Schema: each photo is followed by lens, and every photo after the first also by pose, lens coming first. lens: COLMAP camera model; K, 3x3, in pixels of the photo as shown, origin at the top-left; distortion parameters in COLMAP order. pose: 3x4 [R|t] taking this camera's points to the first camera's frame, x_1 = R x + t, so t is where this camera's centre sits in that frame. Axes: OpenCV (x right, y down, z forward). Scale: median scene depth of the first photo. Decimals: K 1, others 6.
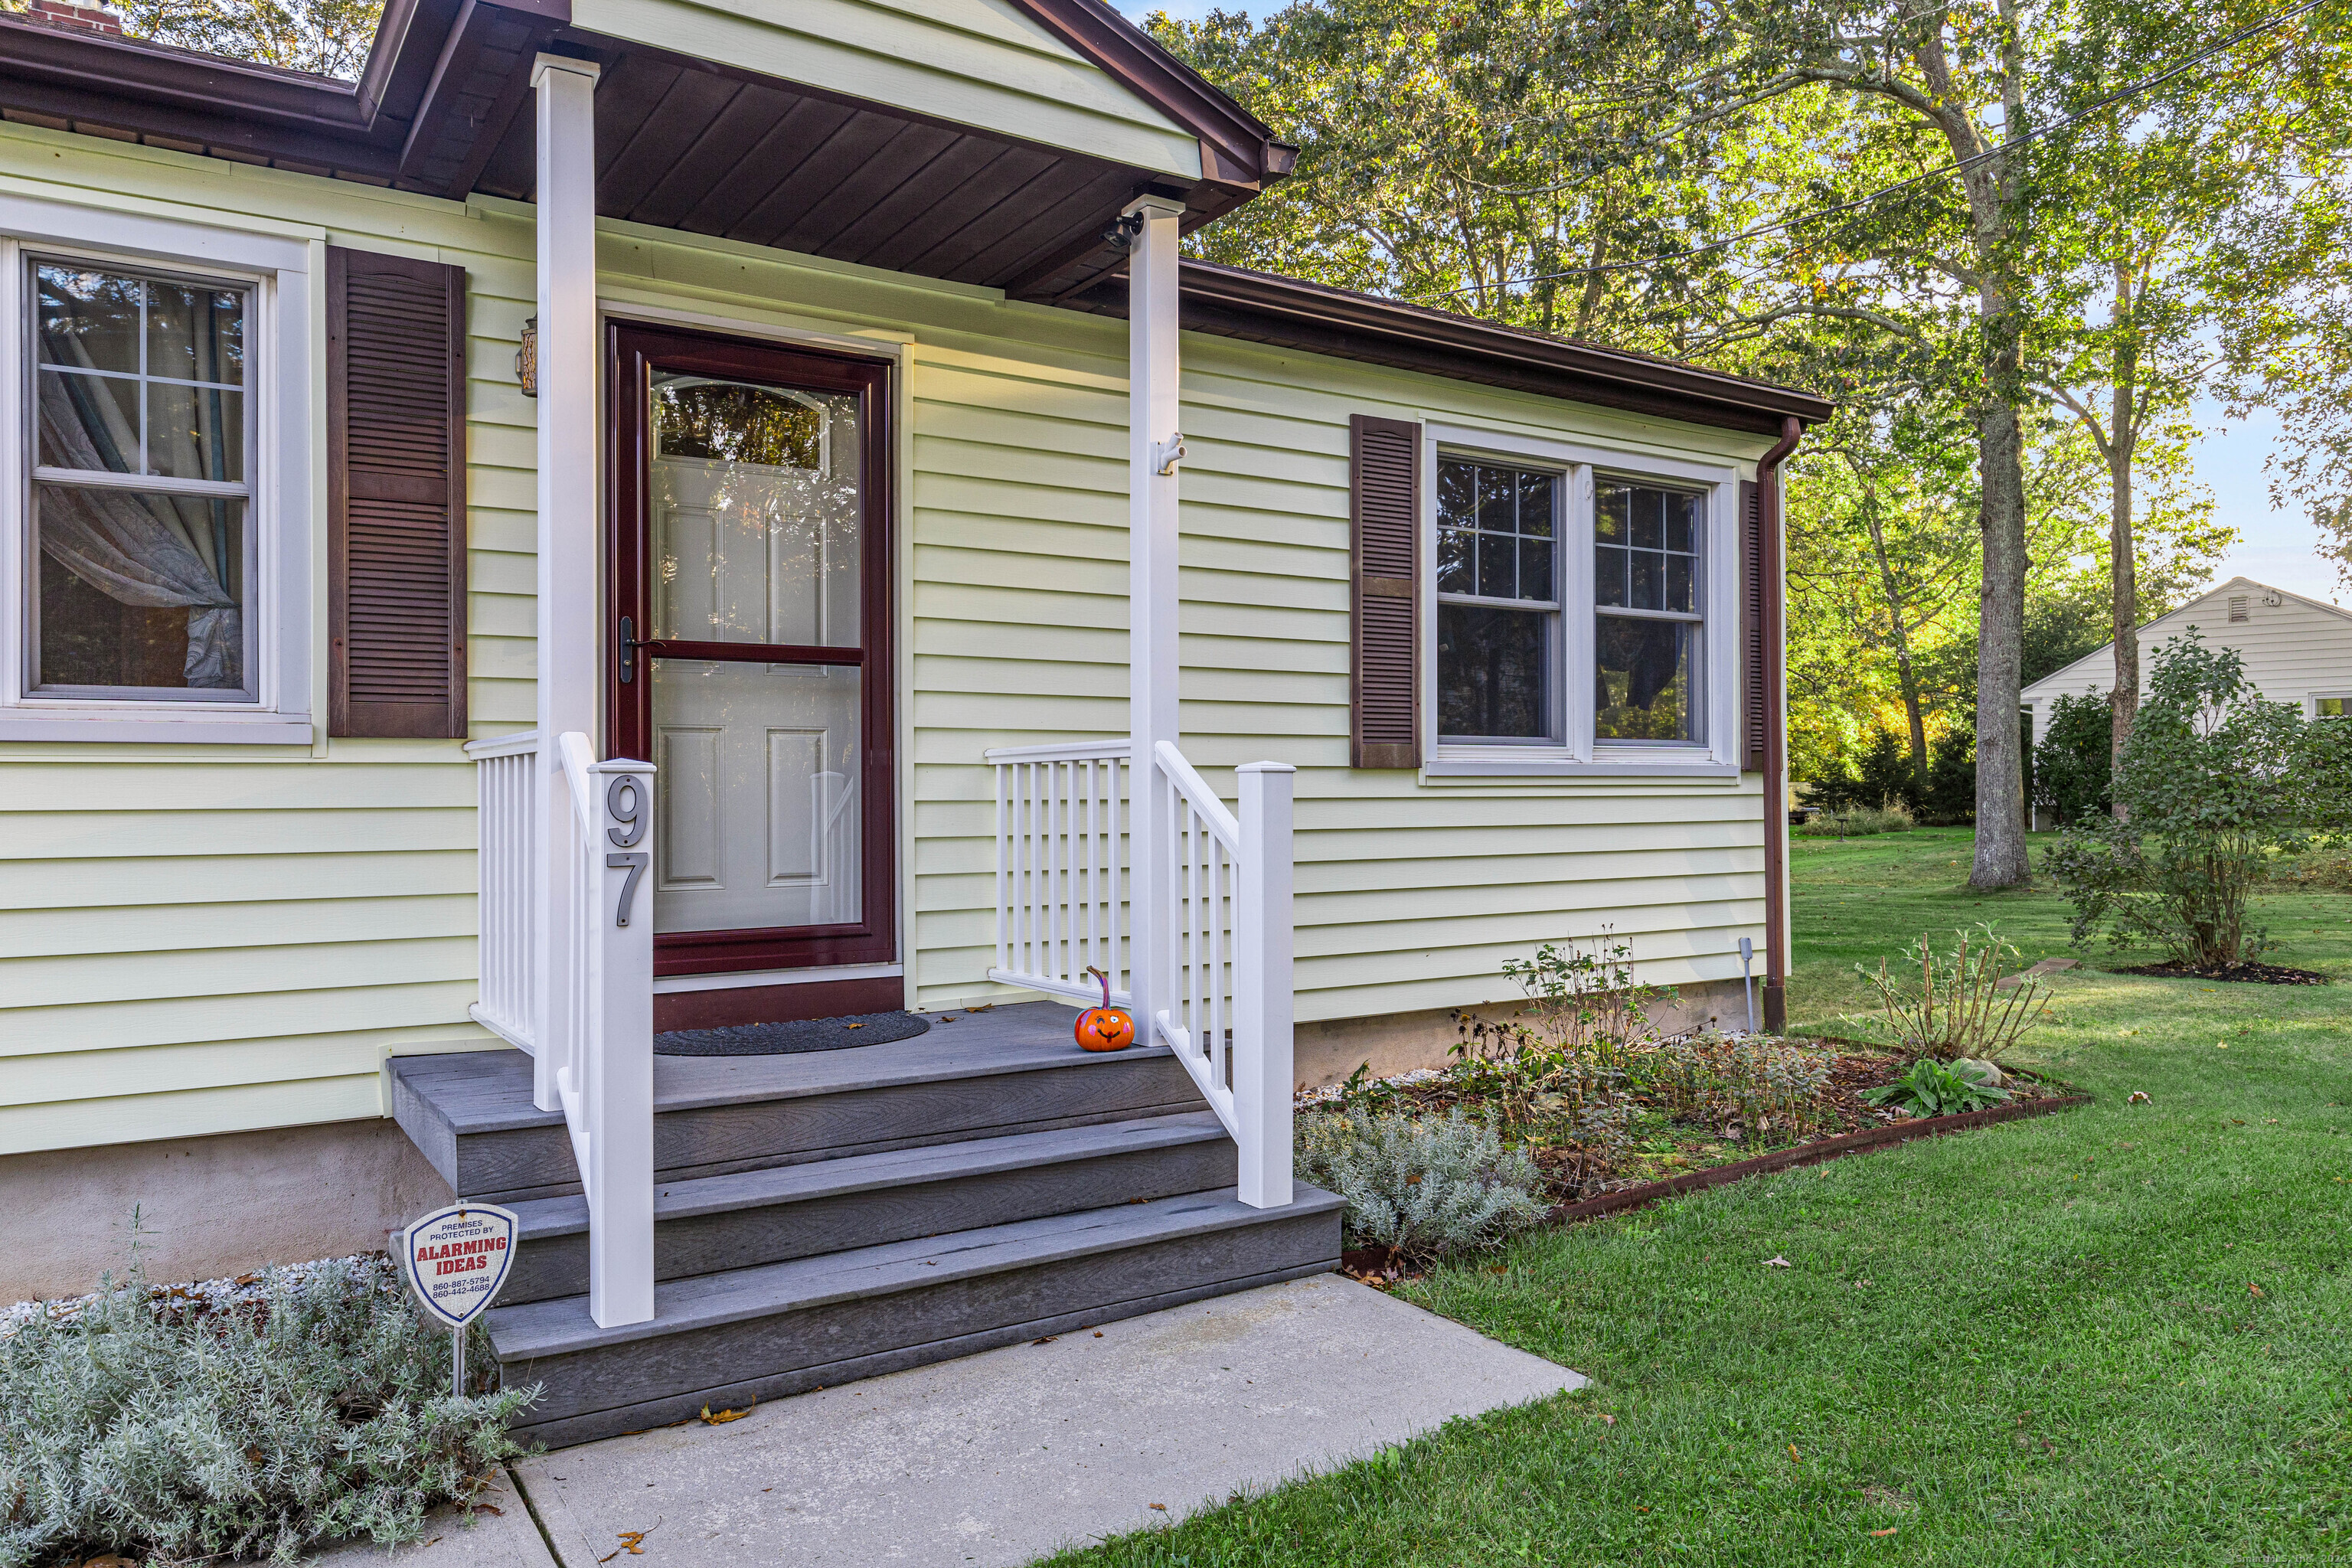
lens RADIAL K [[1622.1, 0, 1173.1], [0, 1622.1, 785.1], [0, 0, 1]] dist [0.003656, -0.003611]
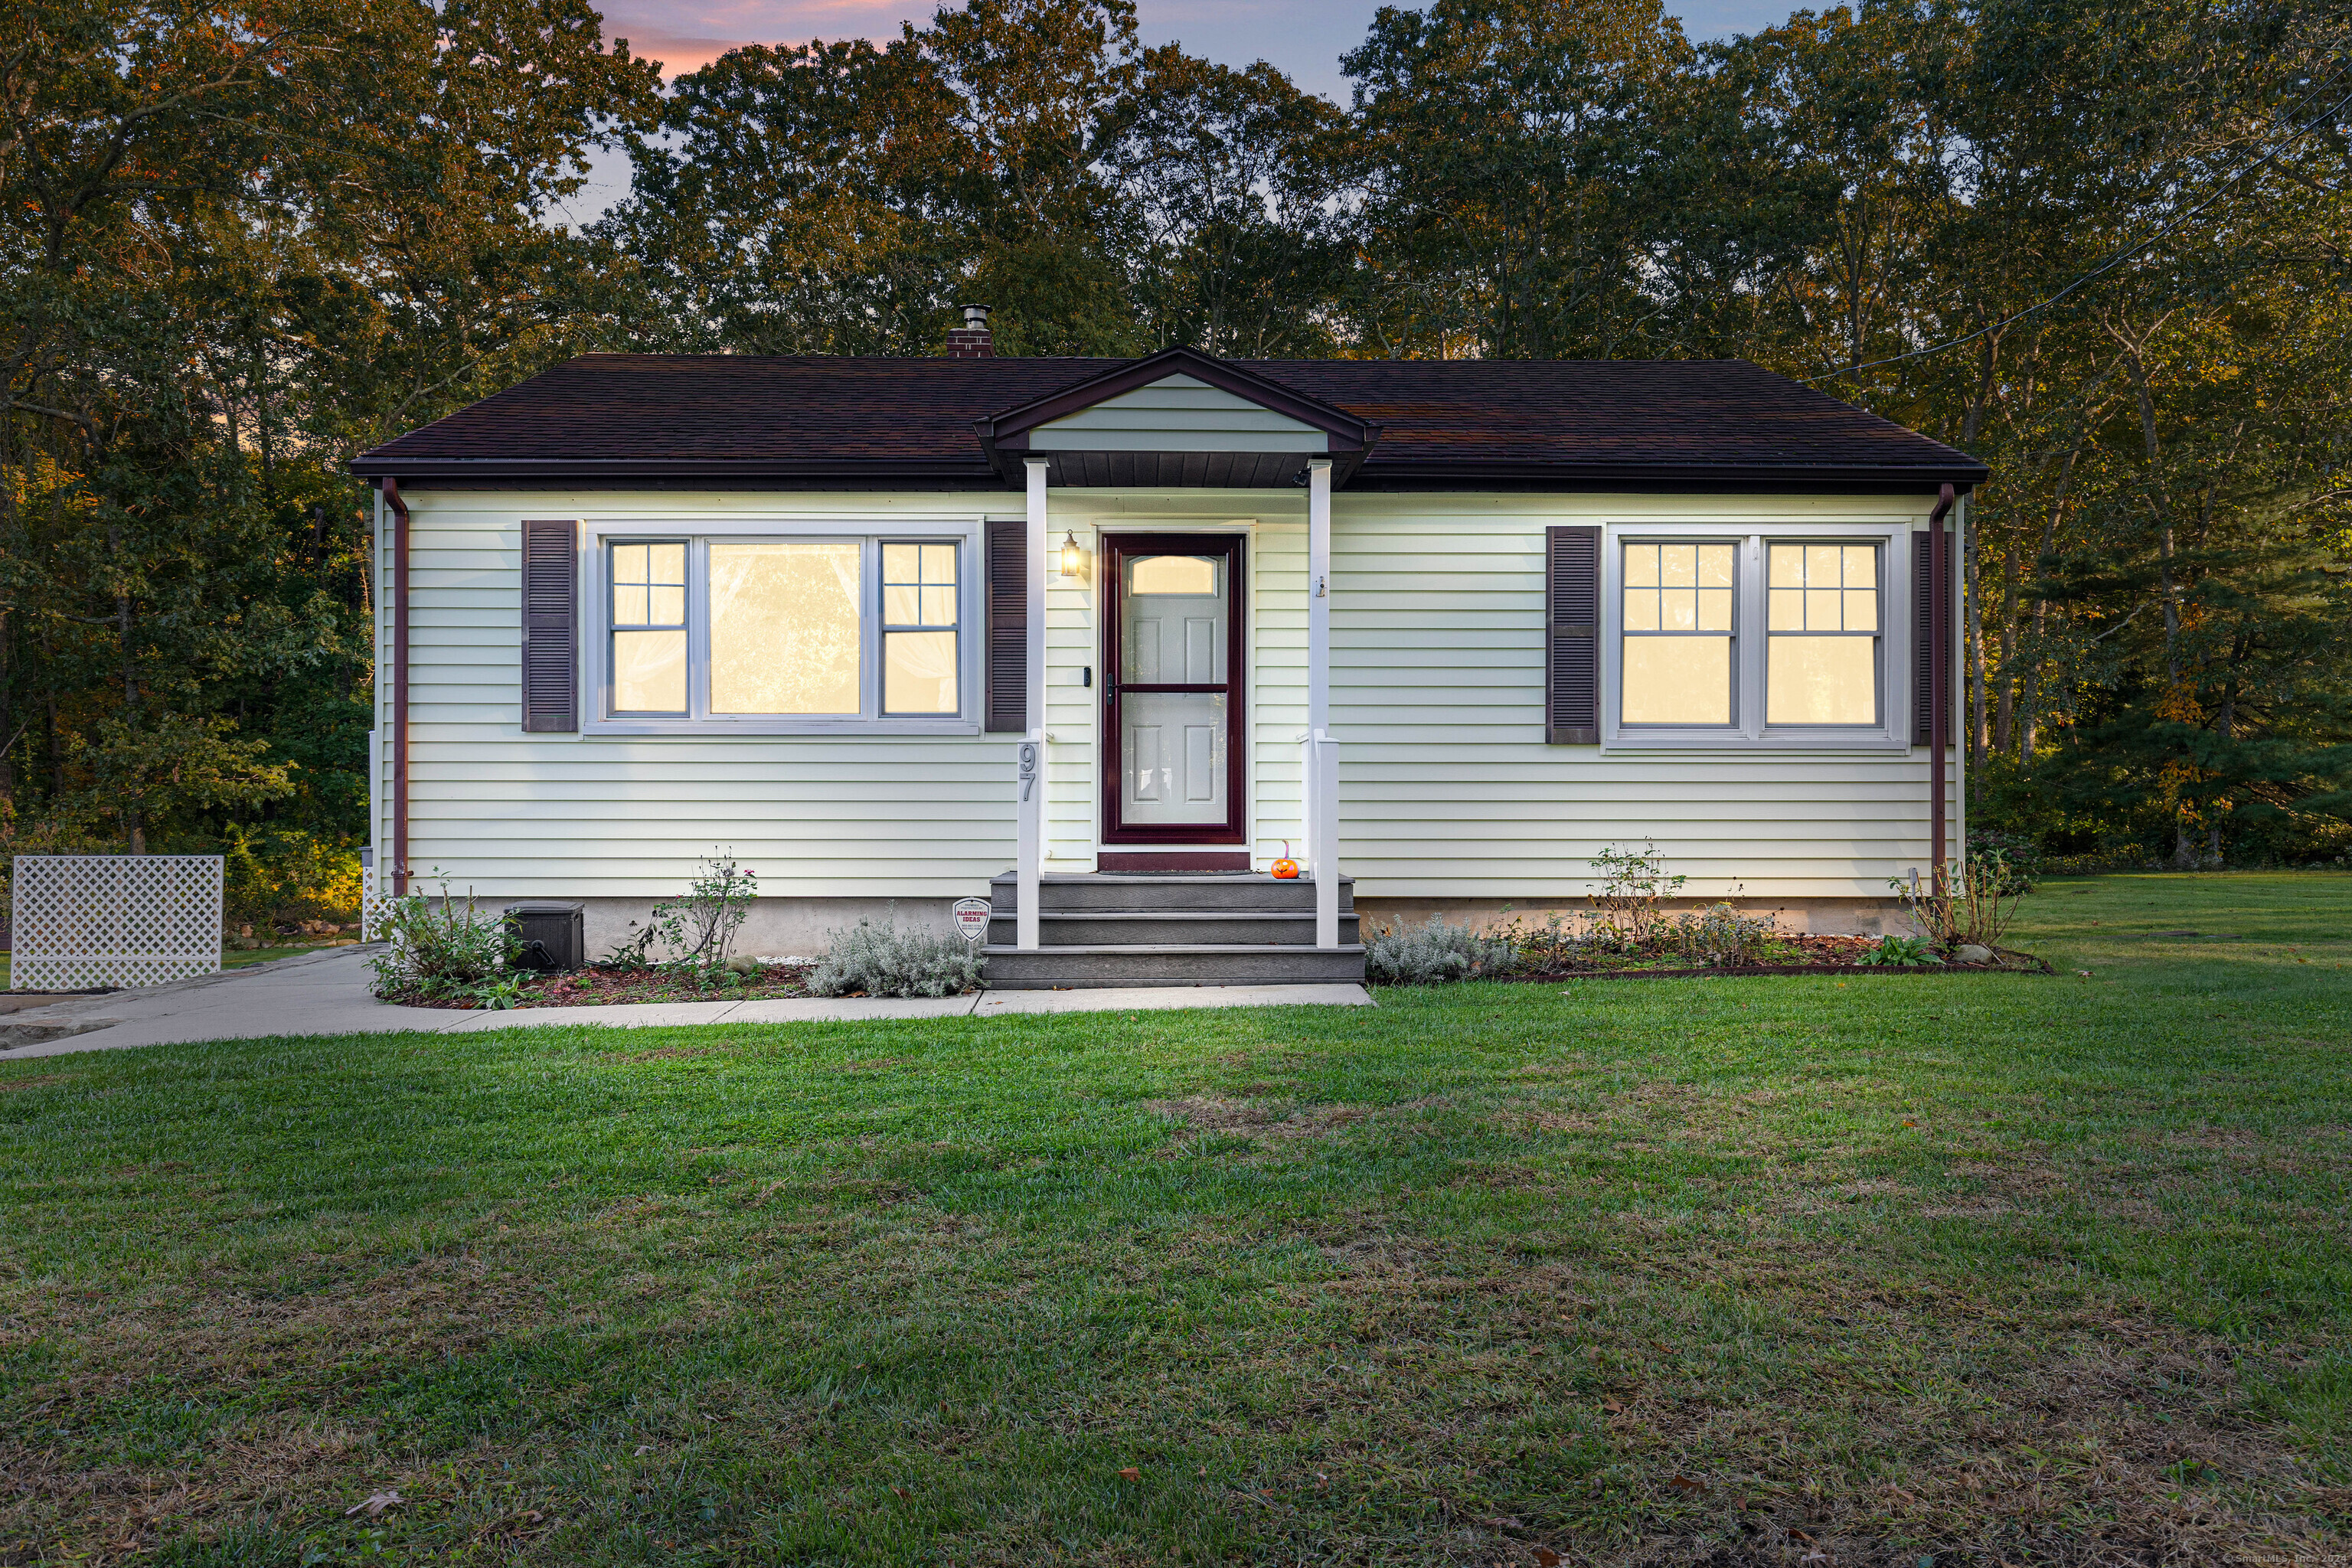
lens RADIAL K [[1680.9, 0, 1176.1], [0, 1680.9, 789.6], [0, 0, 1]] dist [0.005146, 0.000258]
pose [[0.848209, 0.005595, -0.529632, 0.822357], [-0.002540, 0.999976, 0.006497, 0.030121], [0.529656, -0.004166, 0.848202, -0.749551]]
